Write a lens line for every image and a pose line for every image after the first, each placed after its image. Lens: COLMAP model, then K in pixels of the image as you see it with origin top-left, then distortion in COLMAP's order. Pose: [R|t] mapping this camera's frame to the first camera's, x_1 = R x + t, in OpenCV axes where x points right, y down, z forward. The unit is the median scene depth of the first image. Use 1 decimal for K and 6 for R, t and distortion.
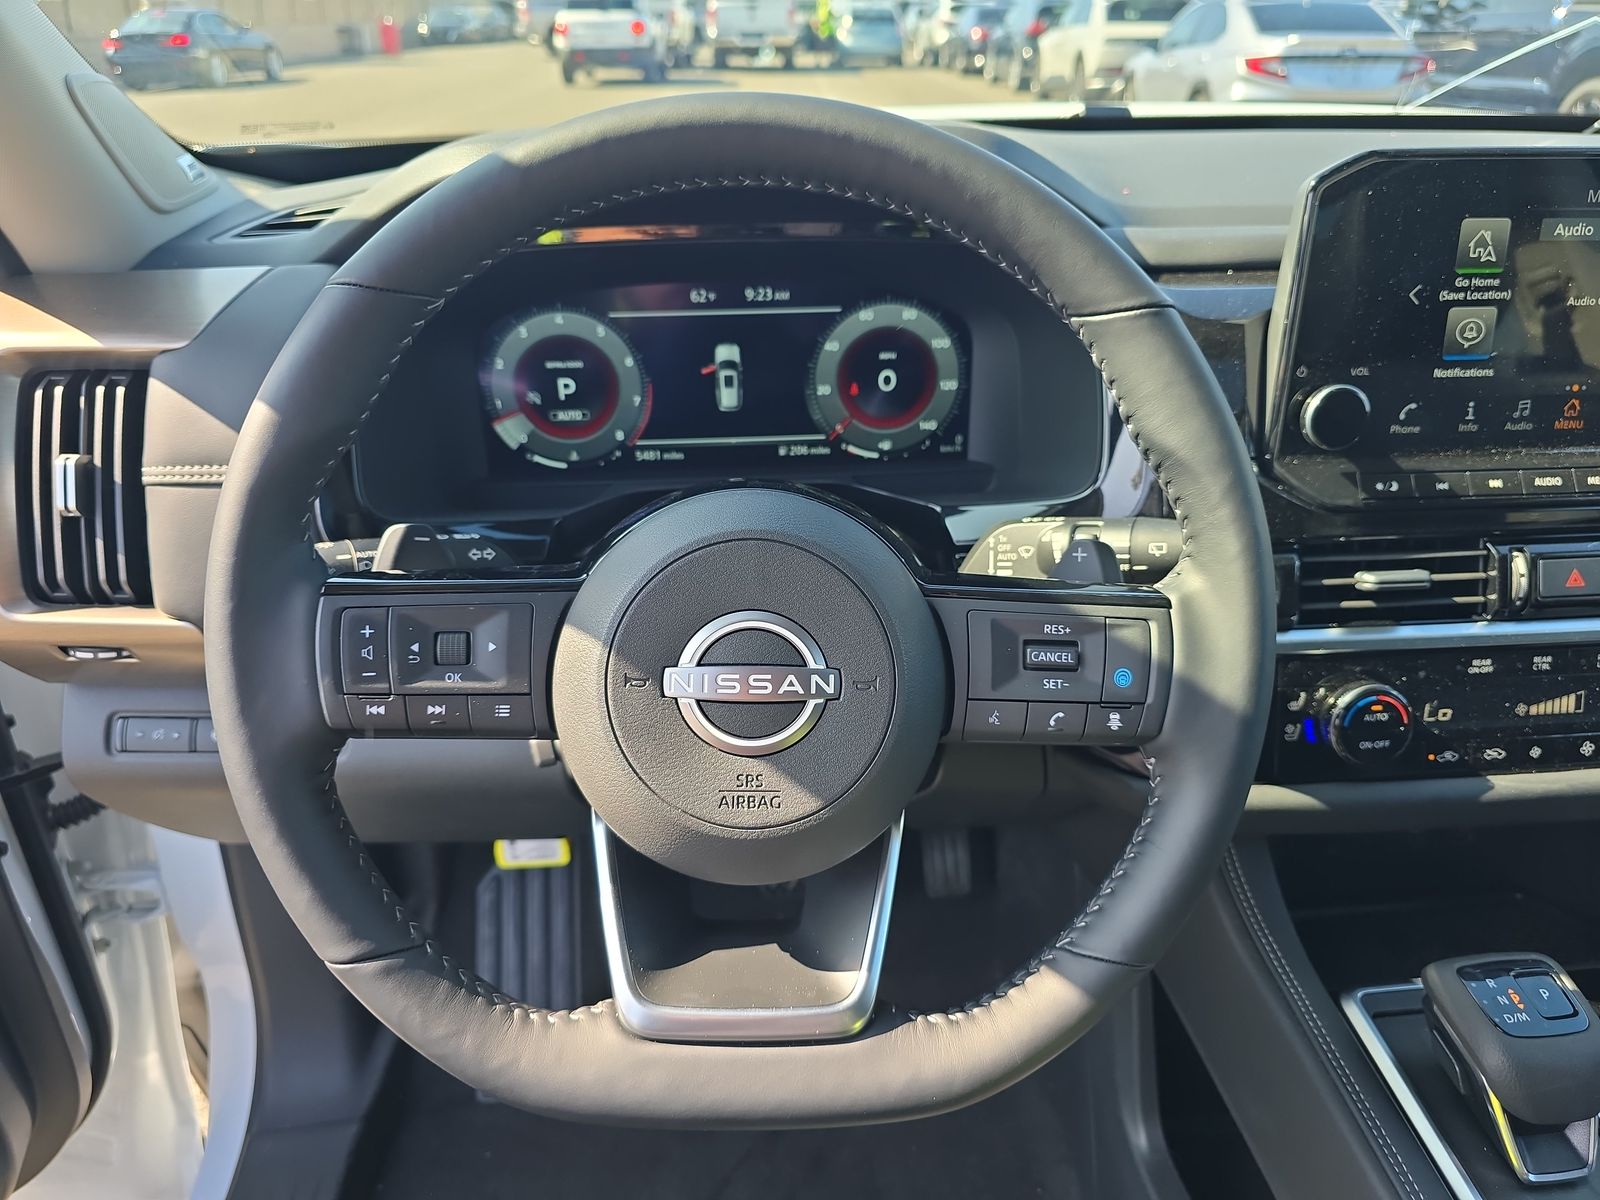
lens RADIAL K [[1057.2, 0, 793.8], [0, 1057.2, 618.8], [0, 0, 1]] dist [0.044820, -0.059425]
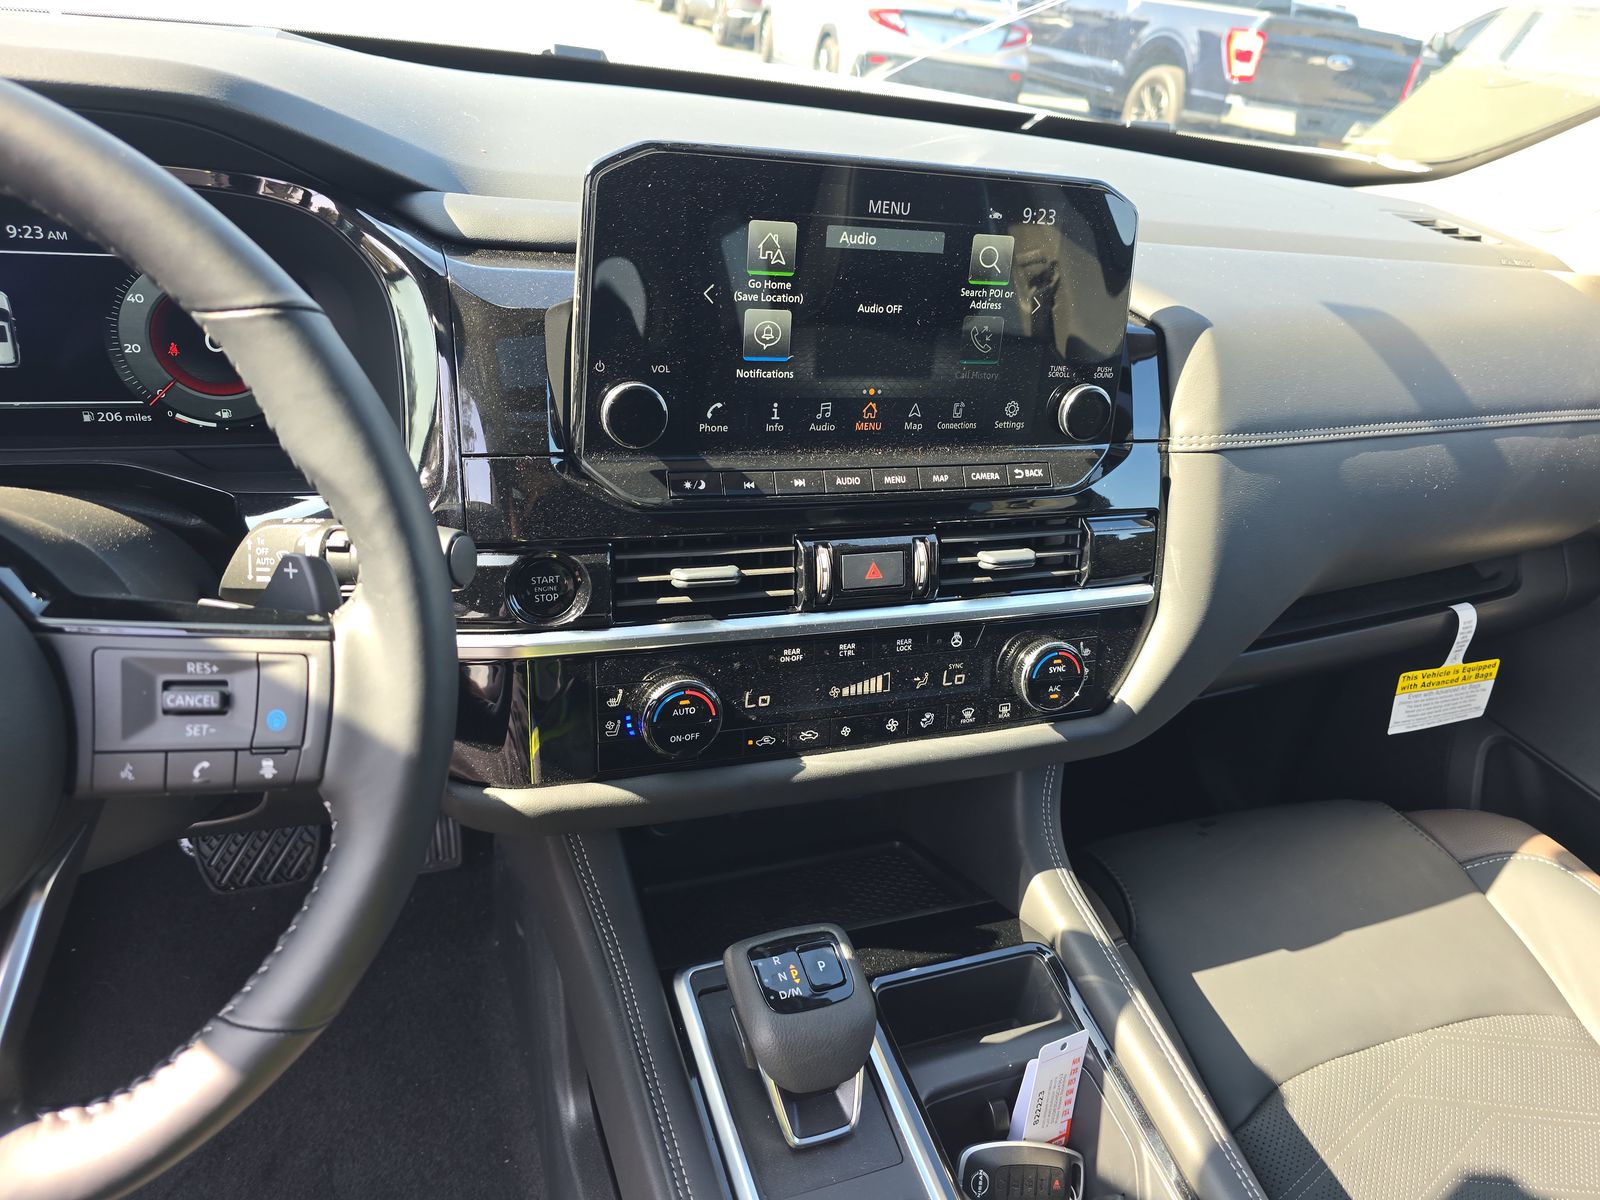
lens RADIAL K [[1057.2, 0, 761.1], [0, 1057.2, 620.1], [0, 0, 1]] dist [0.044820, -0.059425]
pose [[0.955510, -0.027062, 0.293714, 0.310394], [0.007323, 0.997652, 0.068100, -0.062162], [-0.294868, -0.062920, 0.953464, 0.013533]]
